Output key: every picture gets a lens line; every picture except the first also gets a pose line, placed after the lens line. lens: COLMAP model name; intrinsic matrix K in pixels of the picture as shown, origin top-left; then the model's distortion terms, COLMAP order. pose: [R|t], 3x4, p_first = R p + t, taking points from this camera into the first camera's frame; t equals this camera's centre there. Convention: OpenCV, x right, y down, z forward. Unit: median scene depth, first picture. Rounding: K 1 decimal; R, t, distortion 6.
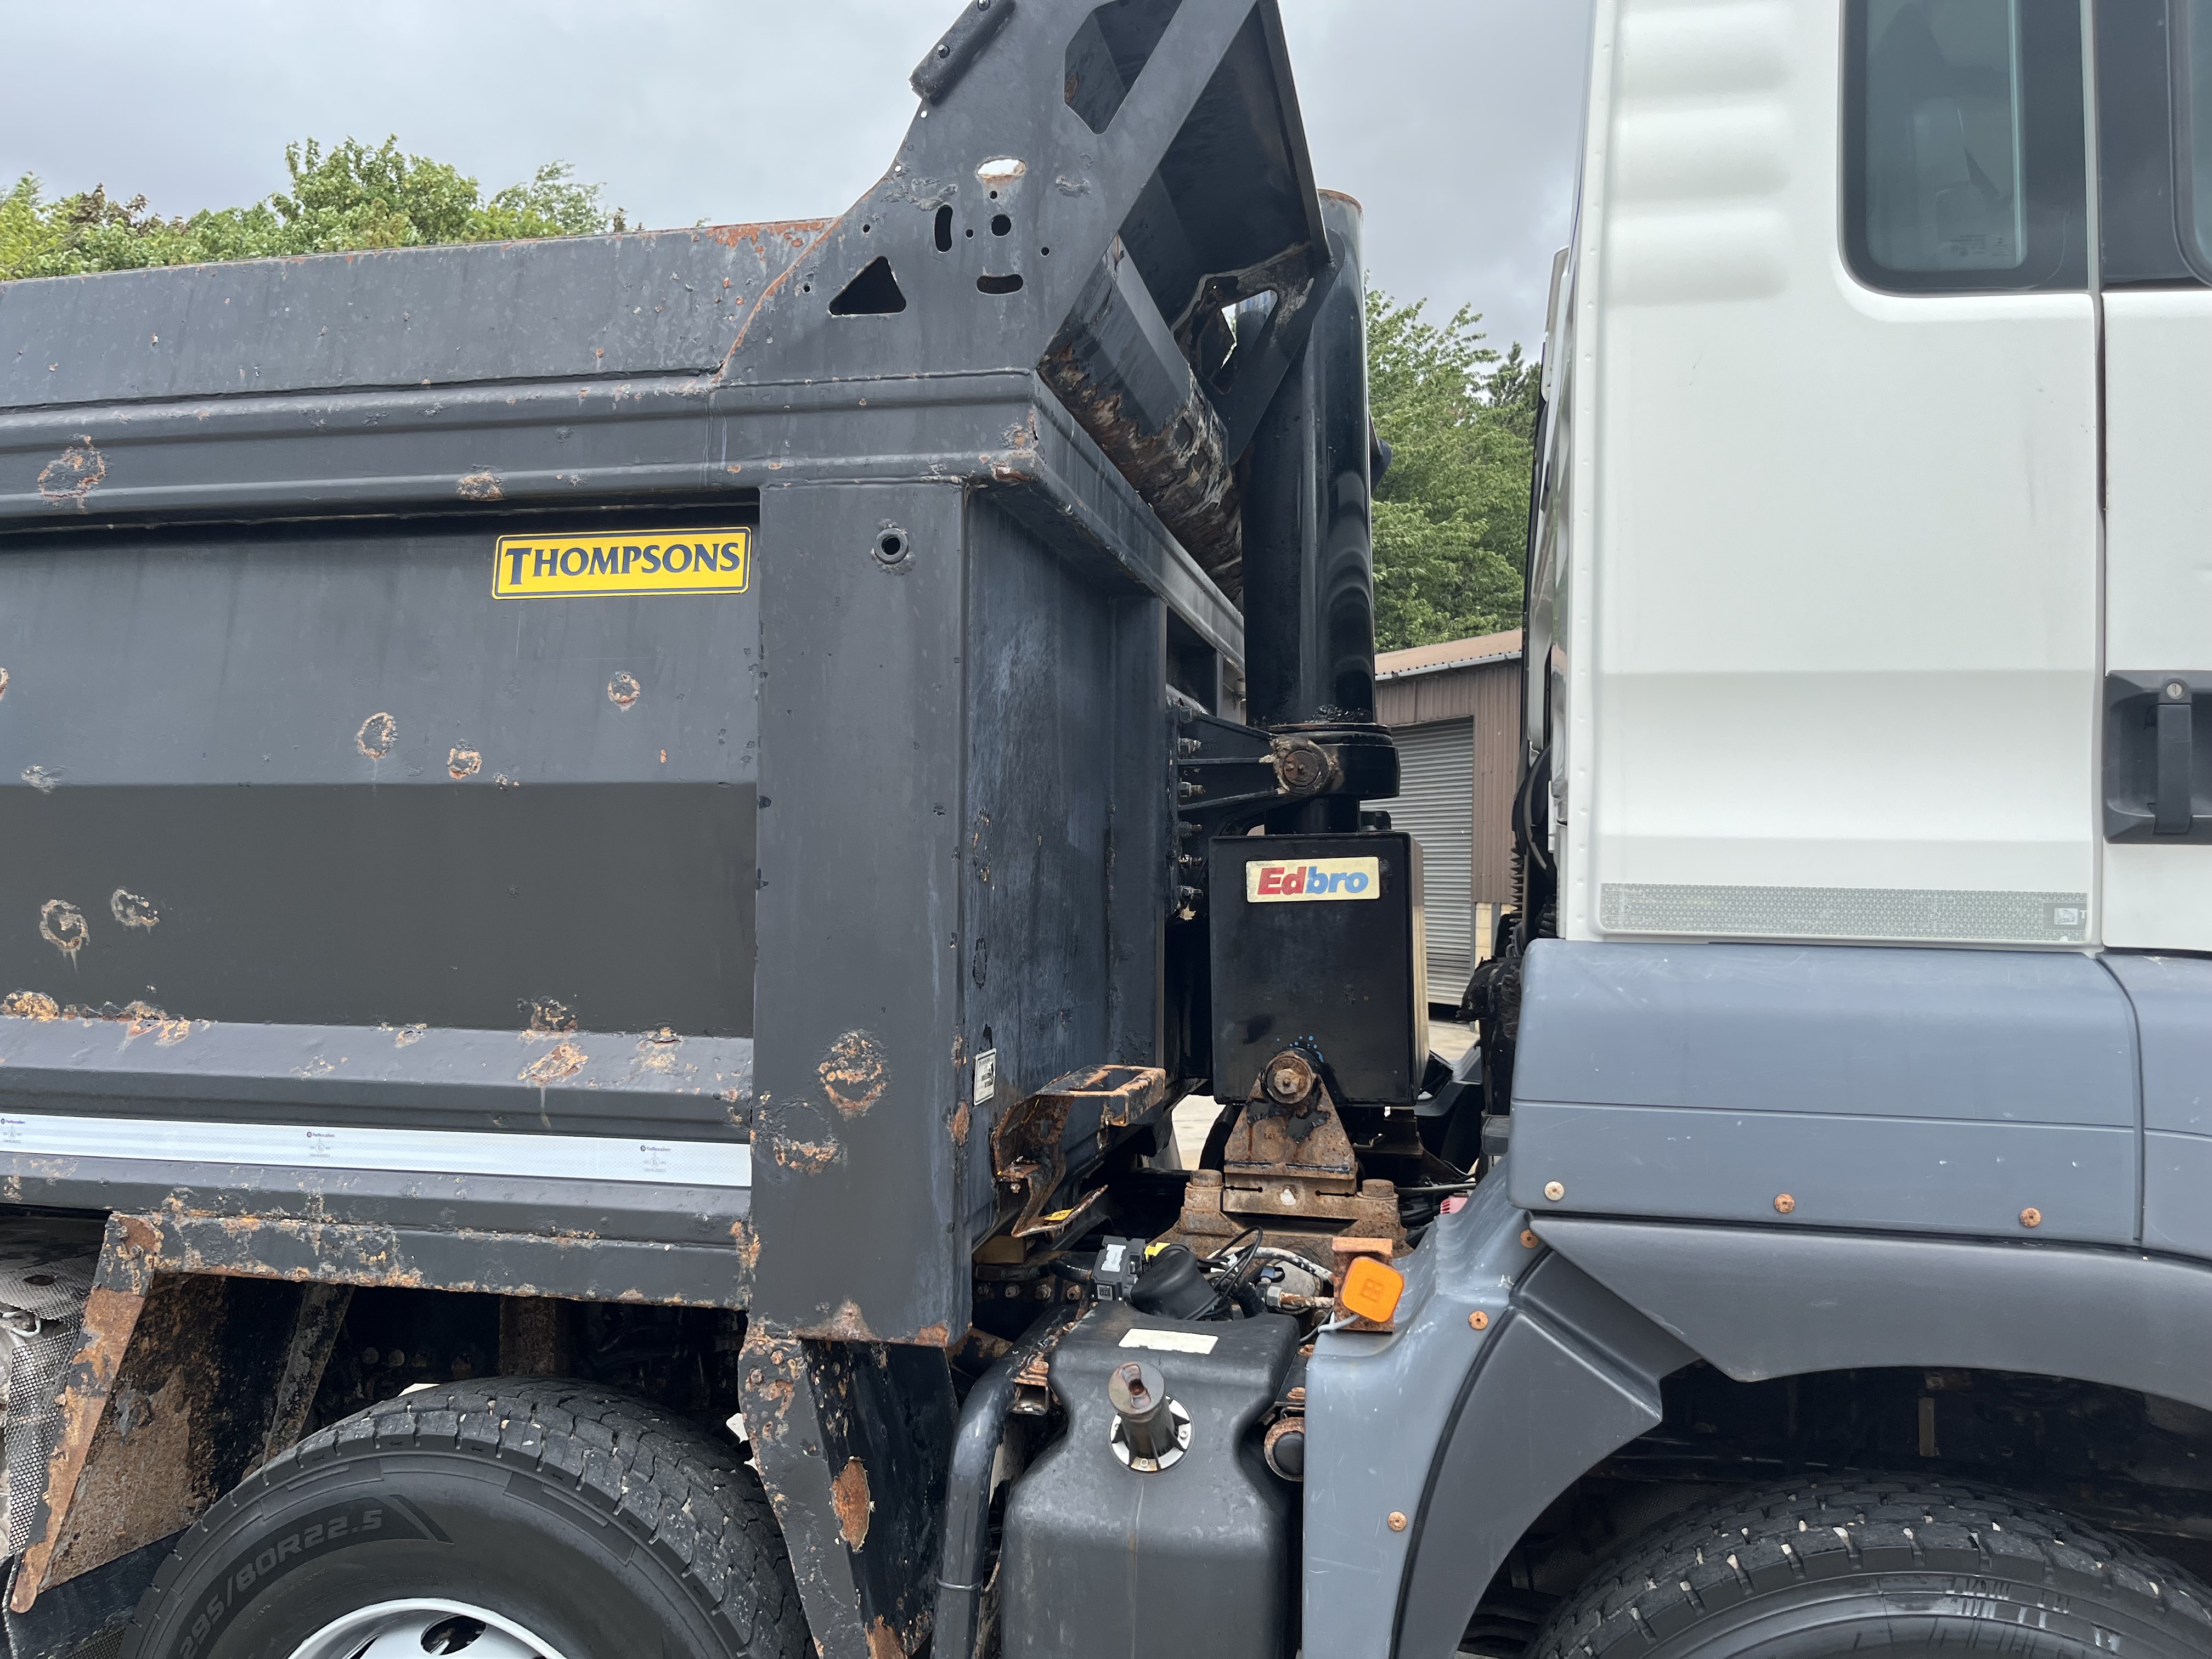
lens RADIAL K [[1625.4, 0, 1133.6], [0, 1625.4, 826.3], [0, 0, 1]] dist [0.027055, -0.003424]
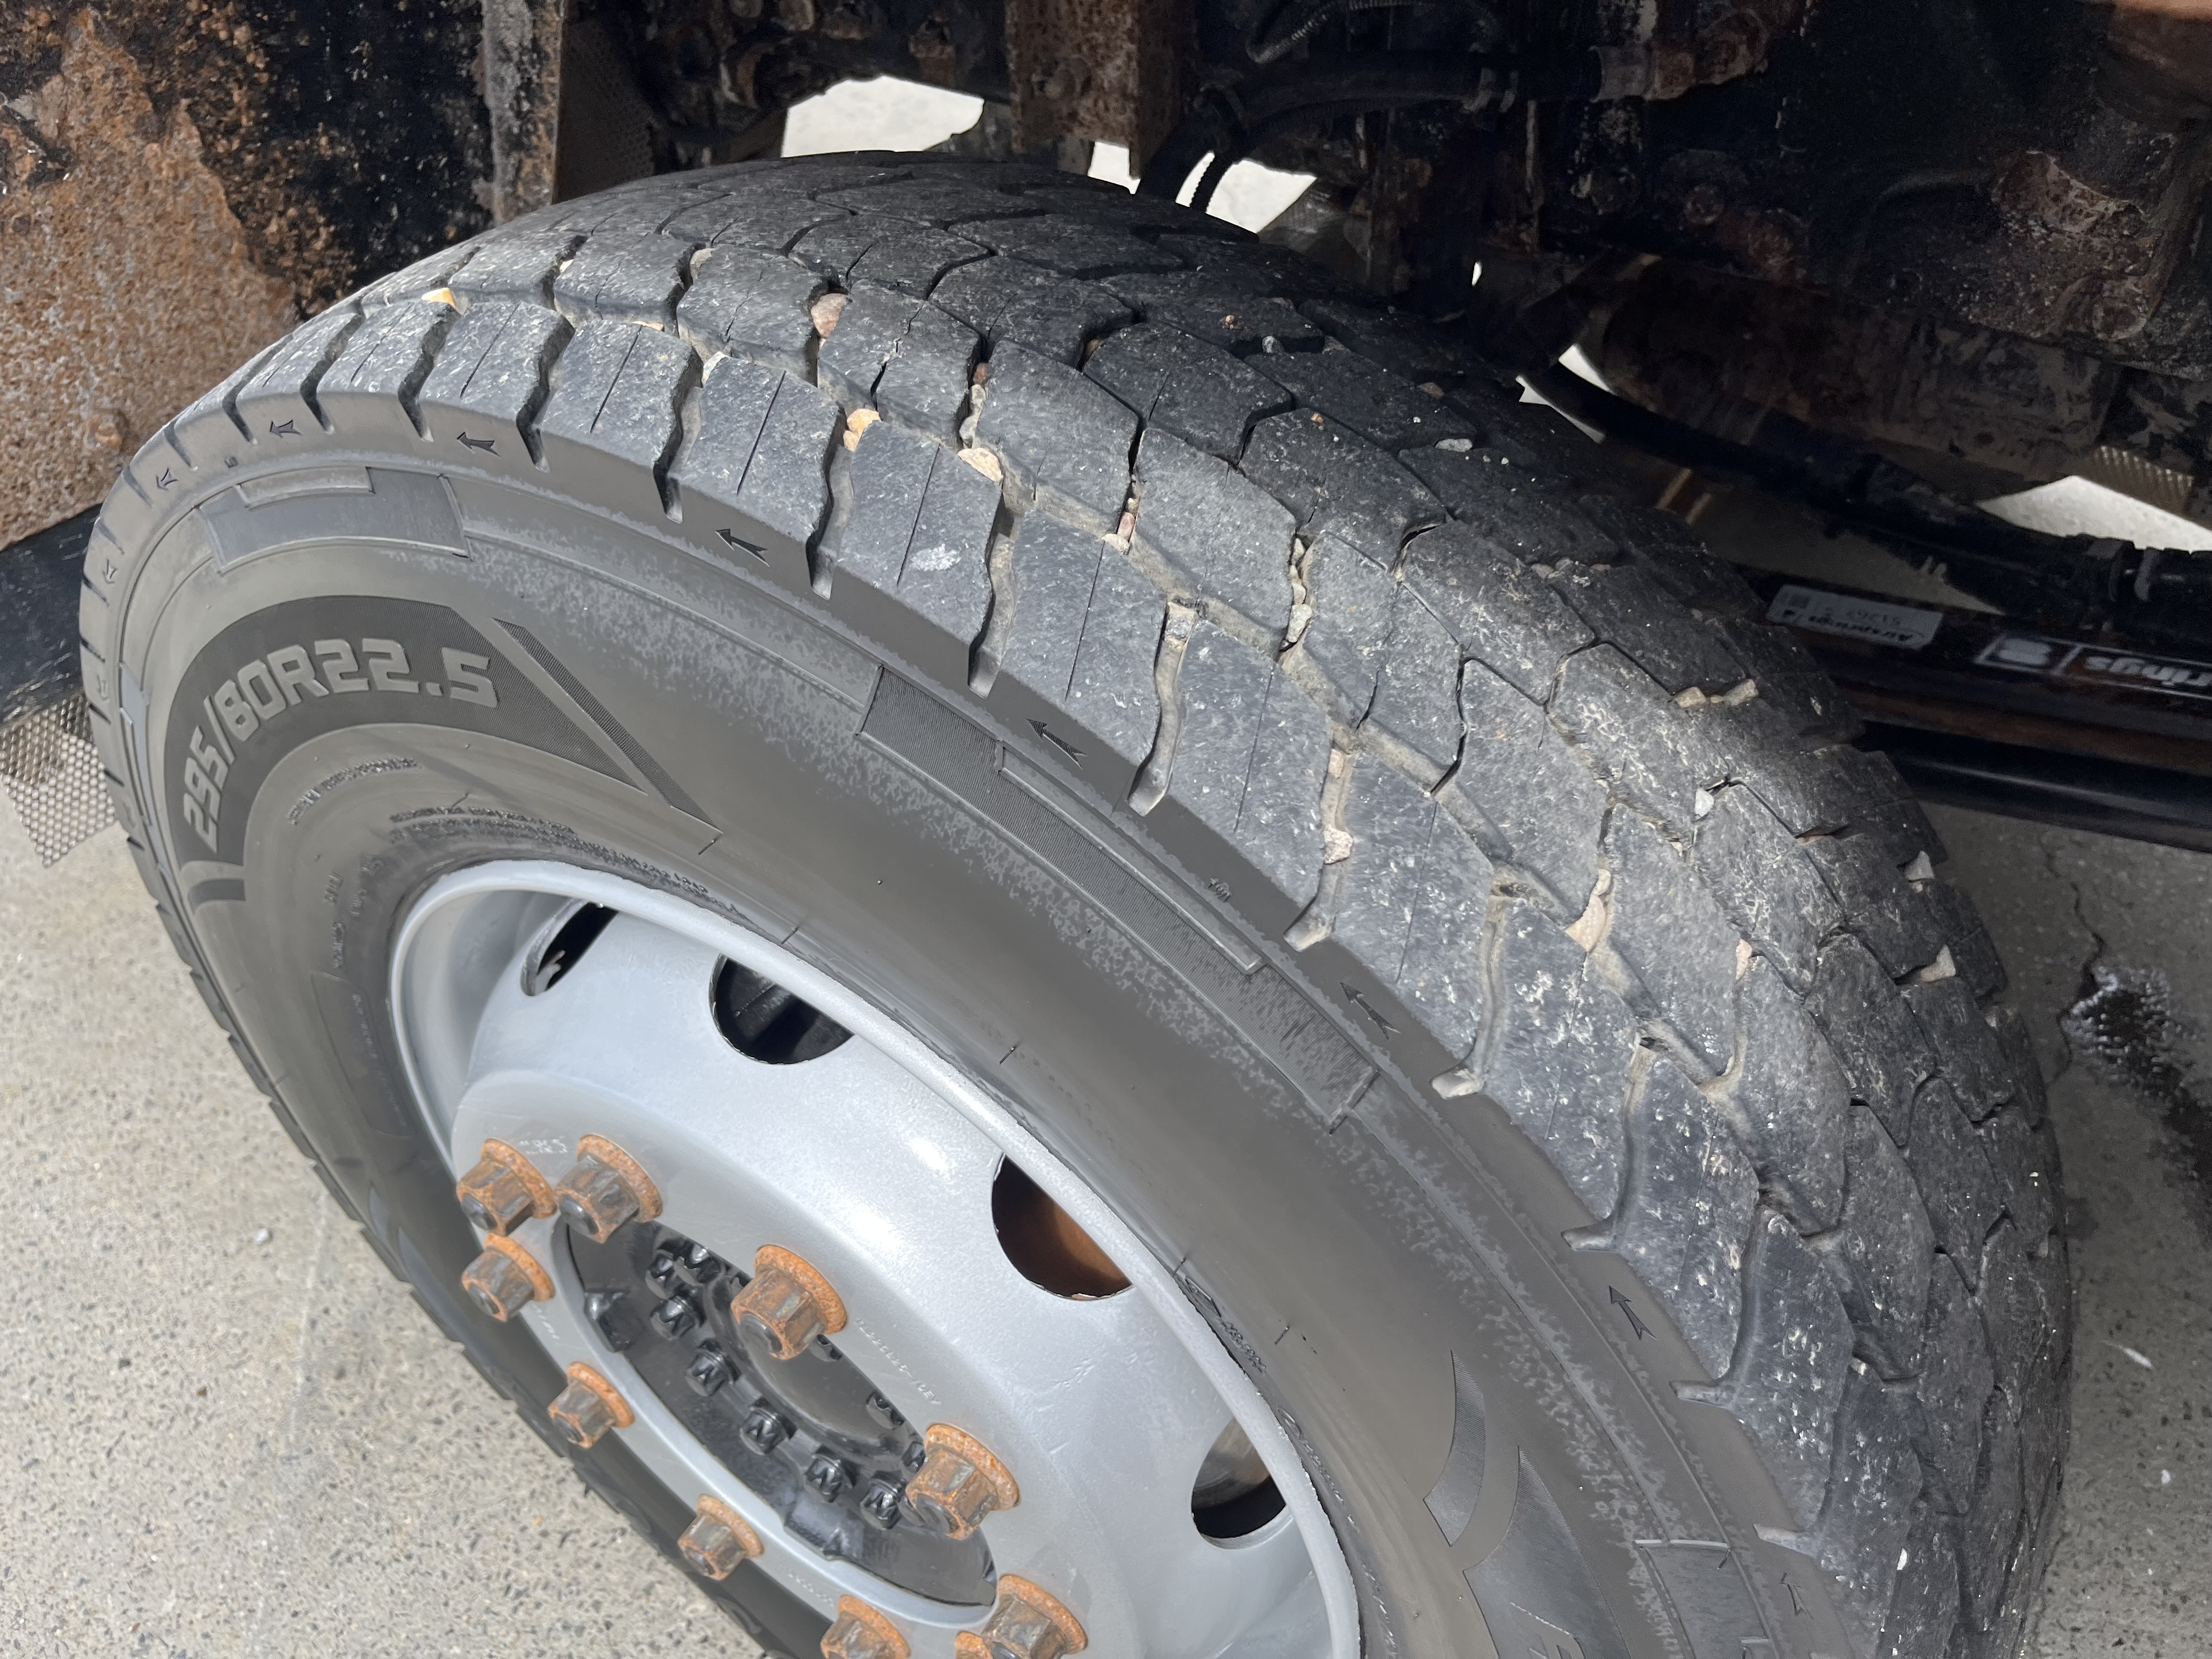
lens RADIAL K [[1655.8, 0, 1099.2], [0, 1655.8, 856.0], [0, 0, 1]] dist [0.043296, -0.078842]
pose [[0.922946, 0.243359, -0.298239, -0.265255], [0.042528, 0.705580, 0.707353, 0.240060], [0.382573, -0.665532, 0.640863, 0.817488]]
